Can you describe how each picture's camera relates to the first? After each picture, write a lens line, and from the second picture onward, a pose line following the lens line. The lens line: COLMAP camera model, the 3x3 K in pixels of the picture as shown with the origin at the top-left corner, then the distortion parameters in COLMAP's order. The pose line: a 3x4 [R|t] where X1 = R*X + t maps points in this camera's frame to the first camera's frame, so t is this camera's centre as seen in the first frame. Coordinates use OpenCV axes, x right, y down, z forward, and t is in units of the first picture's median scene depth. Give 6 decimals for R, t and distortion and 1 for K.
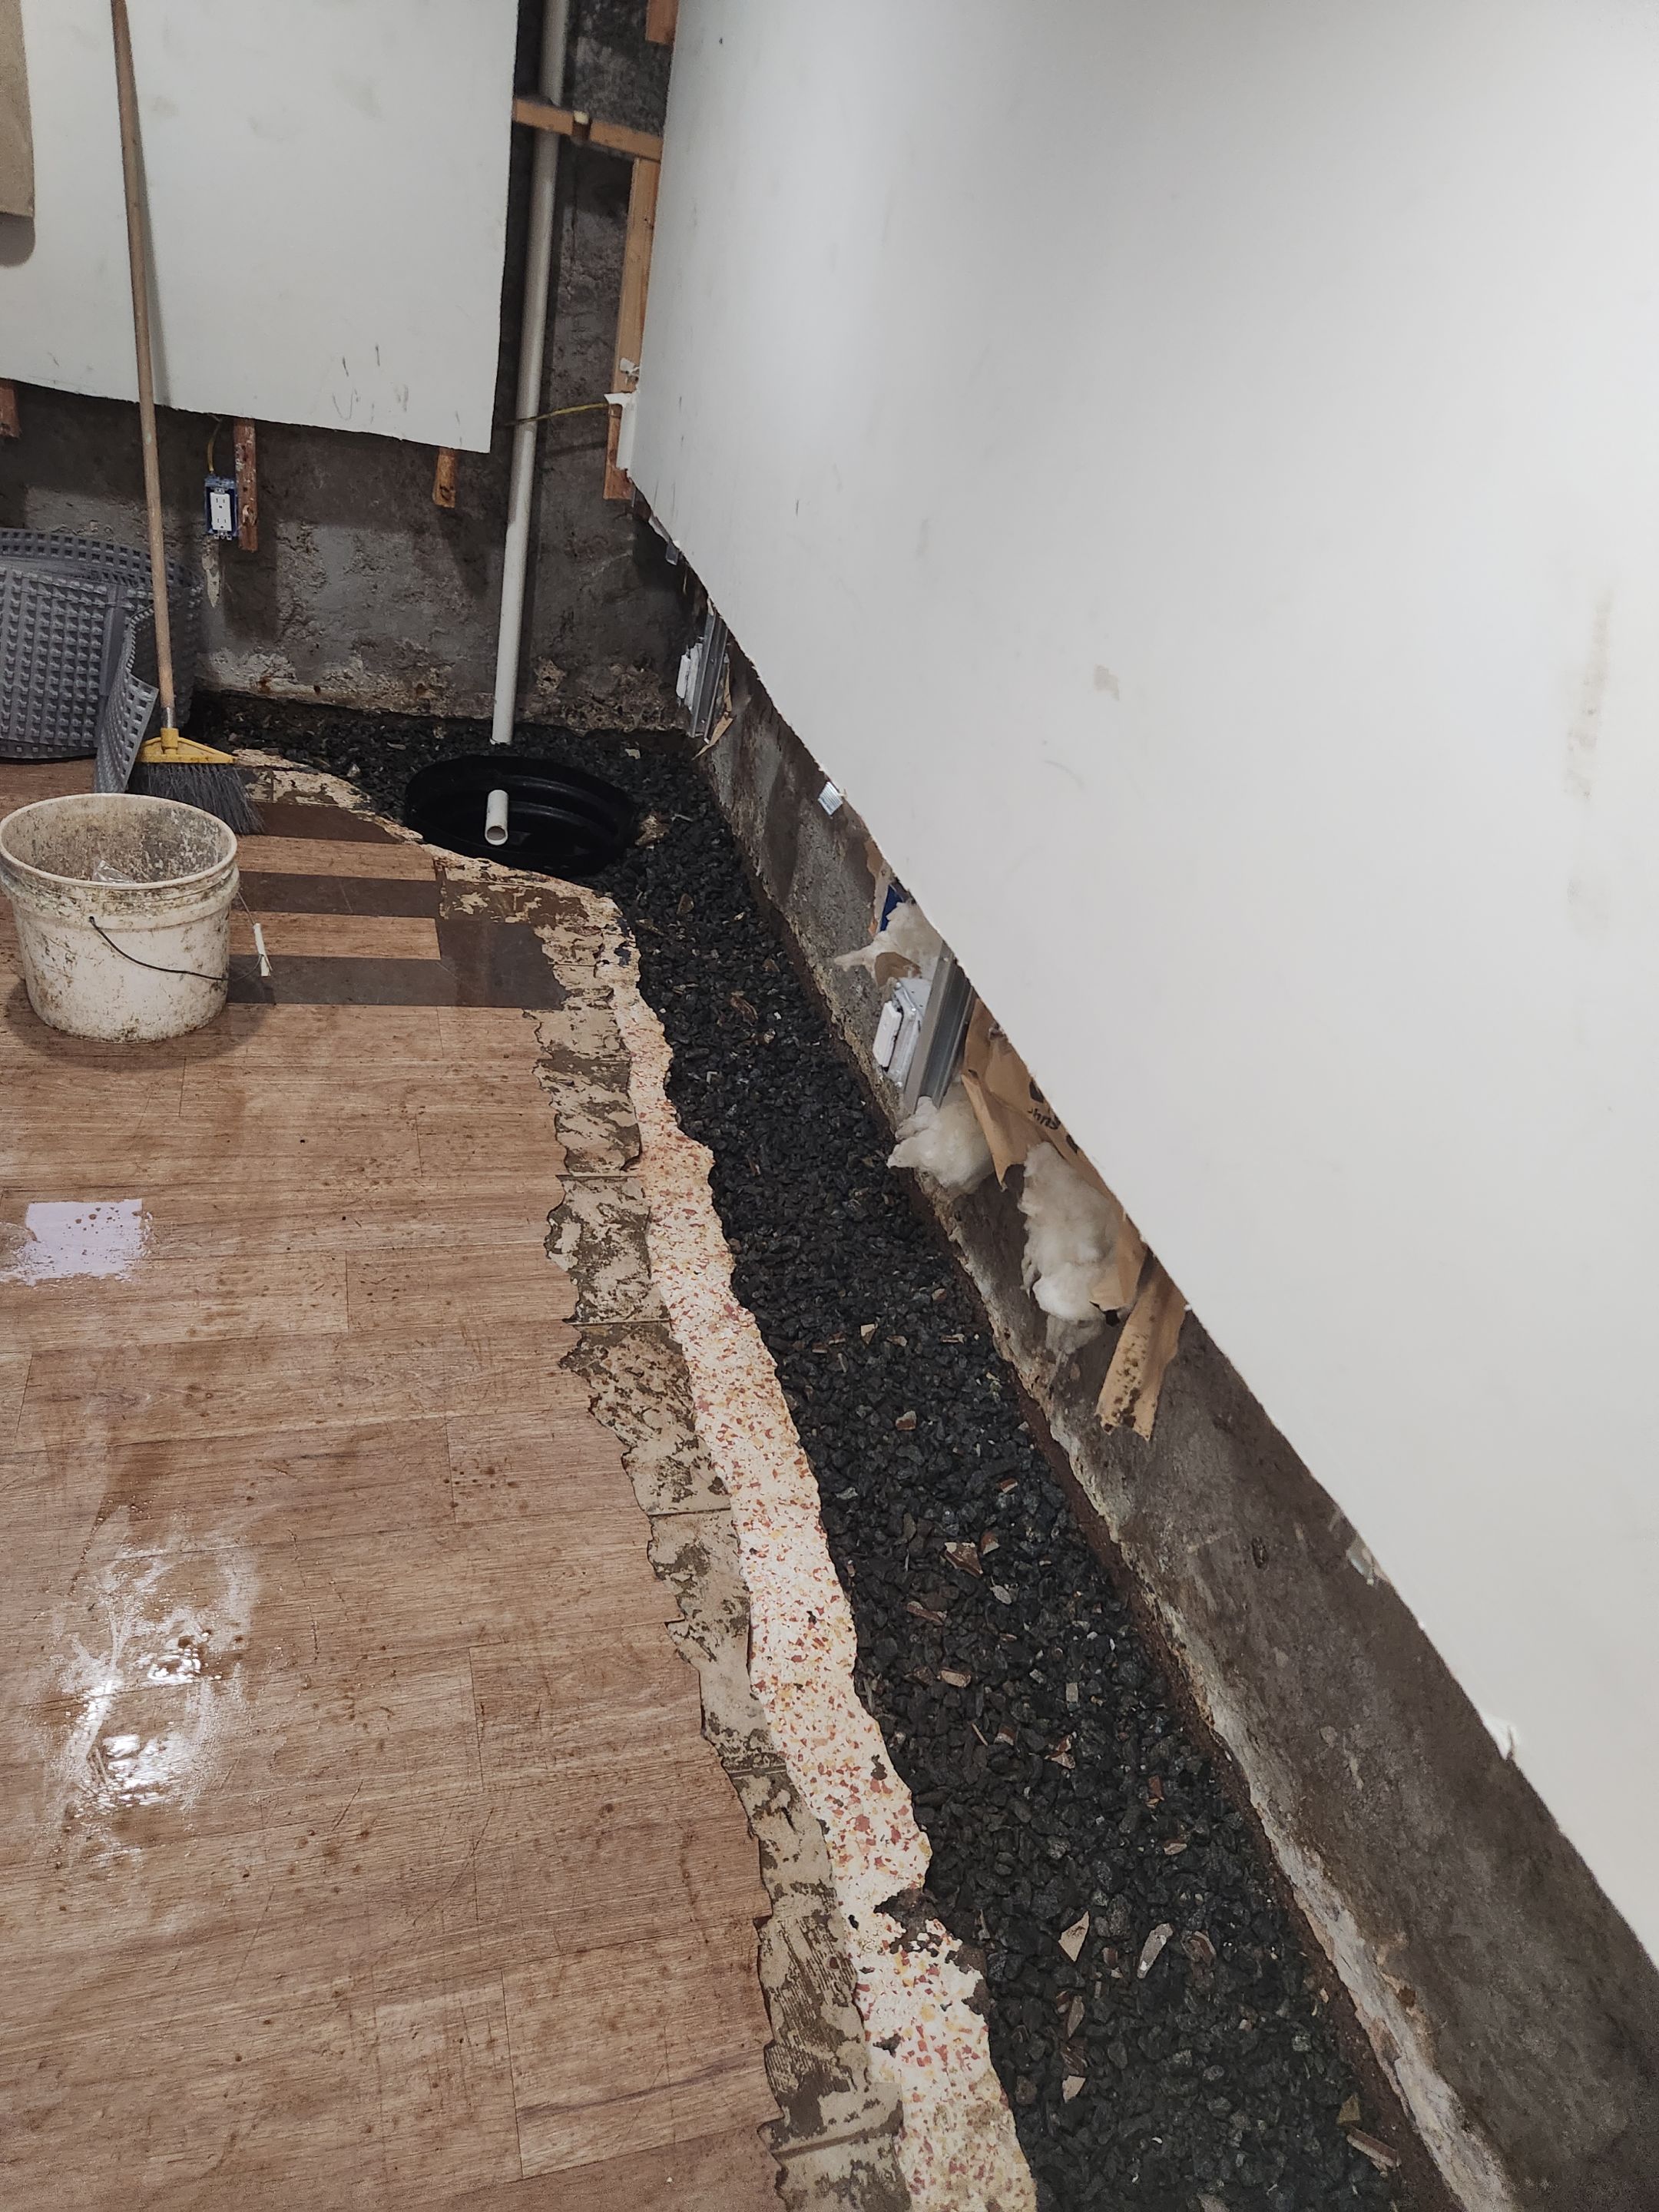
lens RADIAL K [[1512.2, 0, 835.9], [0, 1512.2, 1148.3], [0, 0, 1]] dist [0.055662, -0.042039]
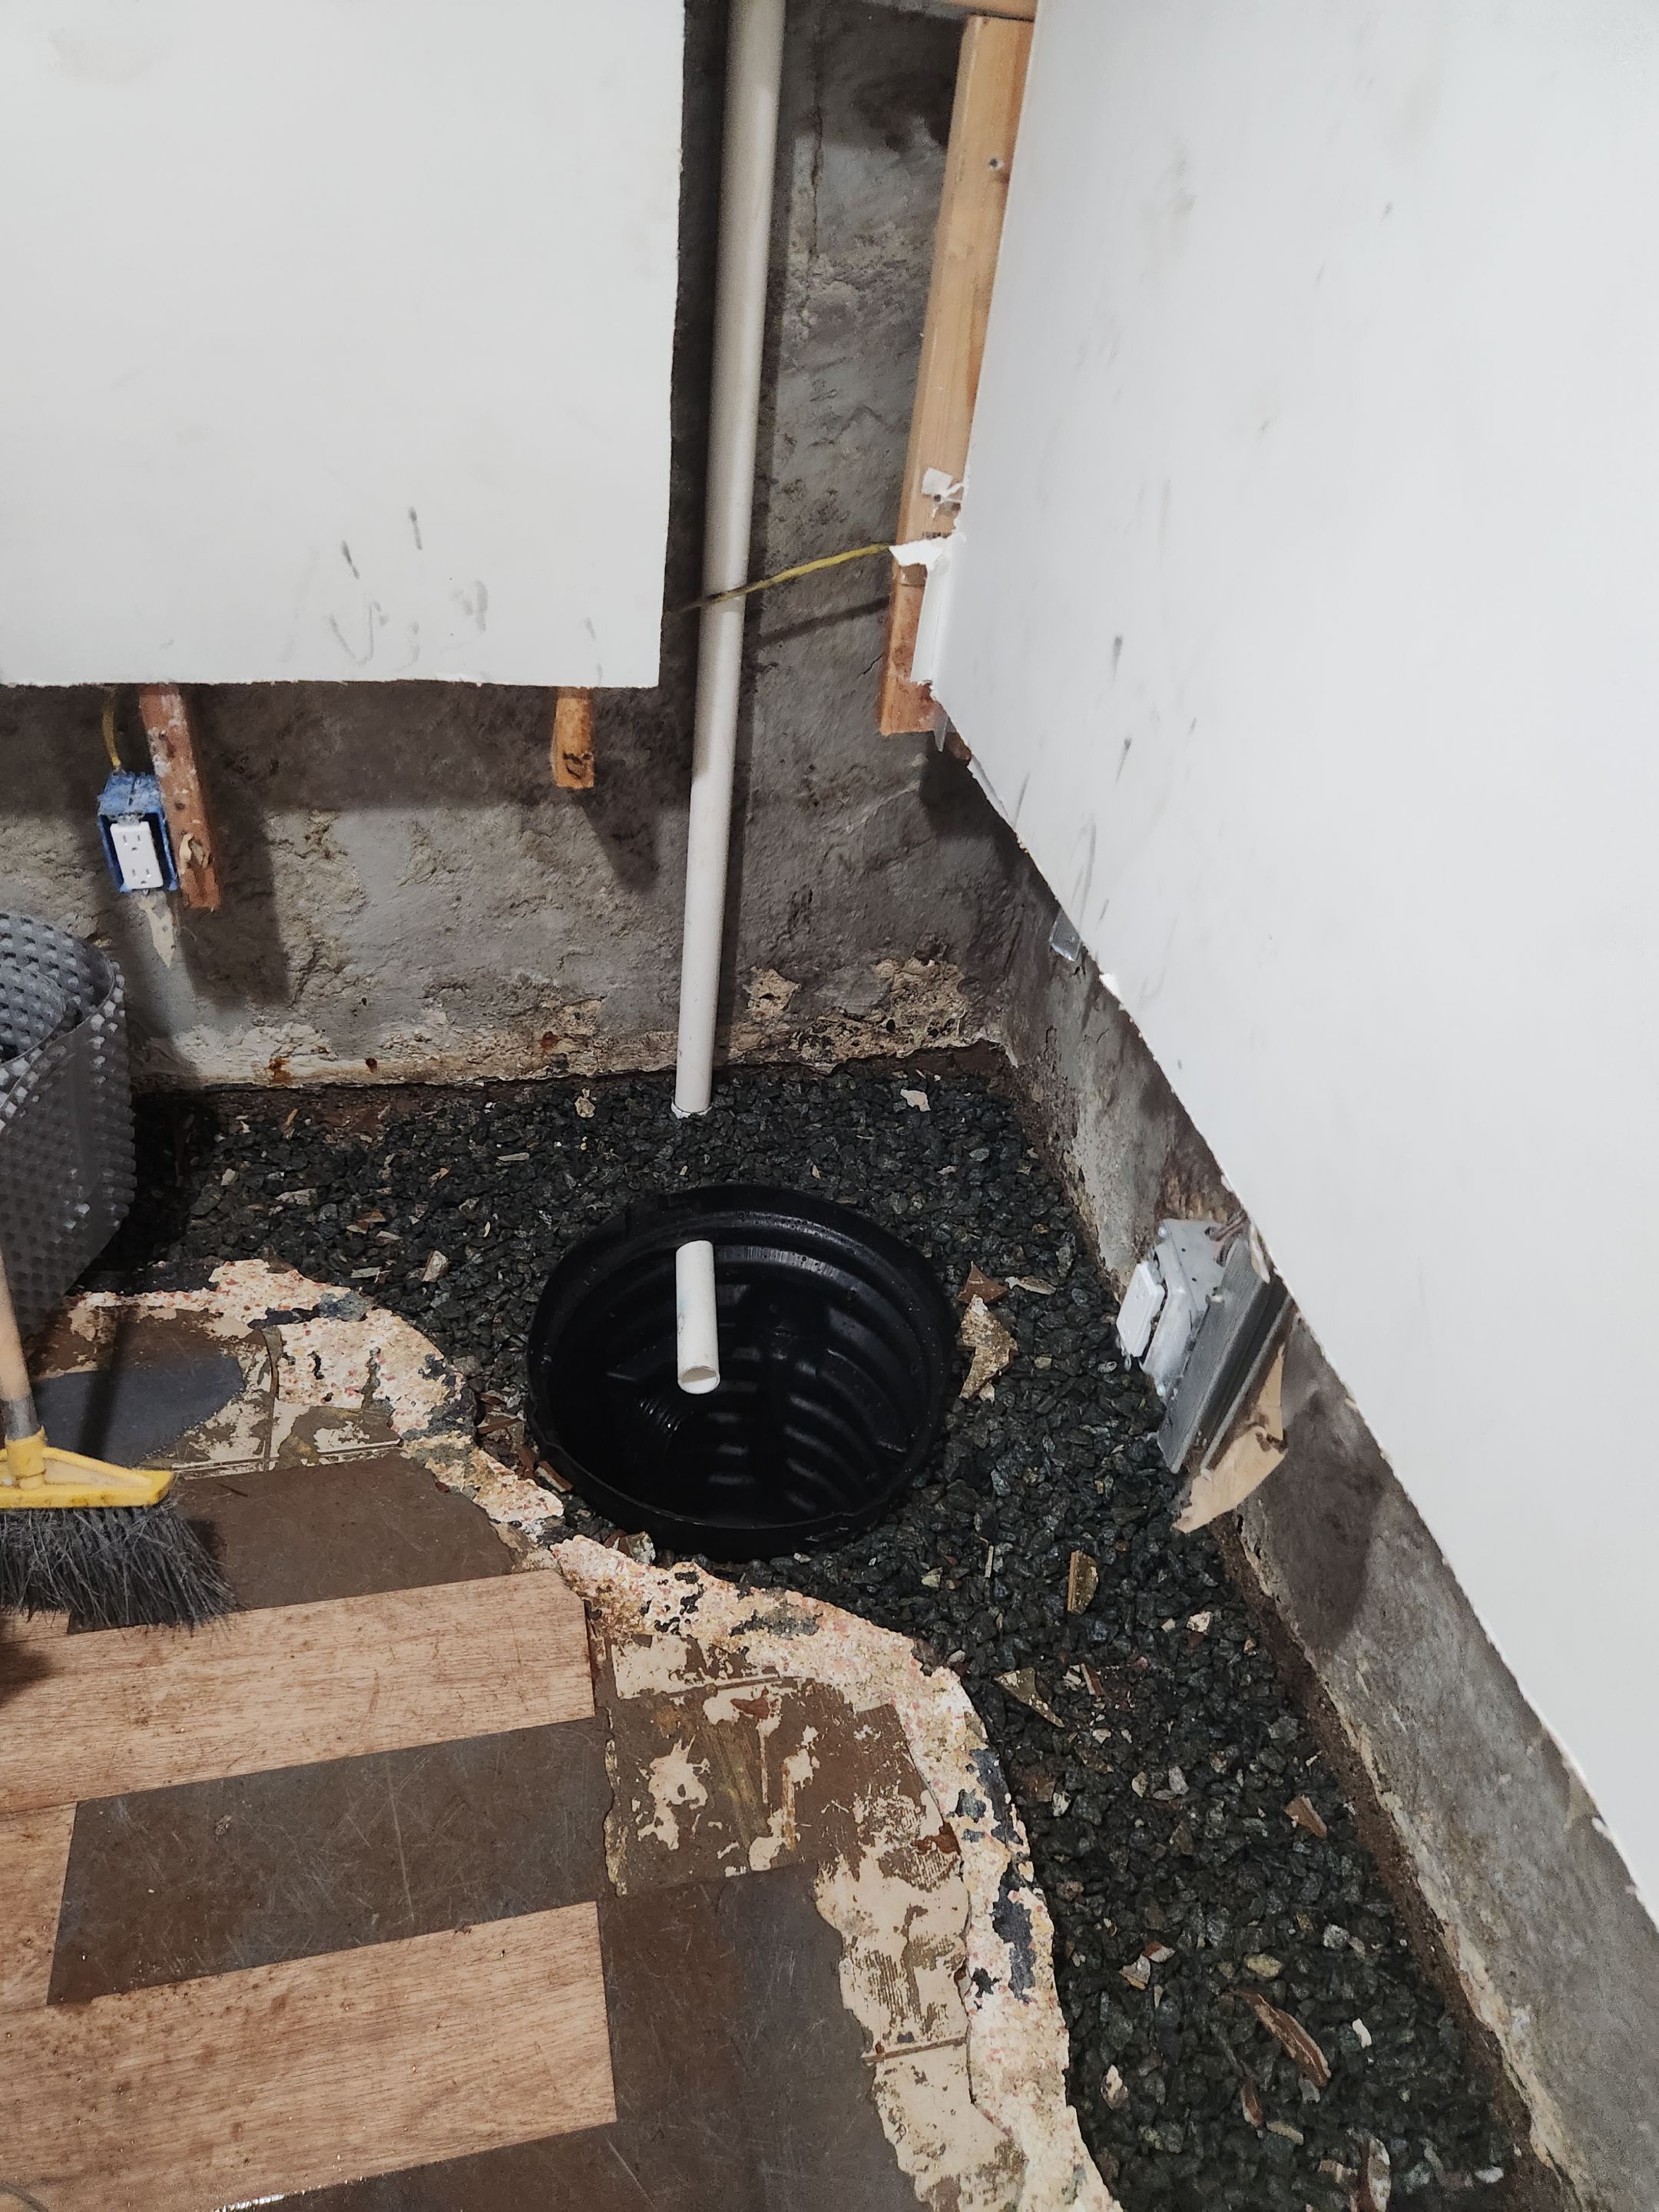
lens RADIAL K [[1423.9, 0, 819.9], [0, 1423.9, 1096.8], [0, 0, 1]] dist [0.086865, -0.099843]
pose [[0.993604, -0.028213, -0.109336, -0.113347], [0.040021, 0.993415, 0.107358, -0.328485], [0.105587, -0.111047, 0.988190, 0.476159]]
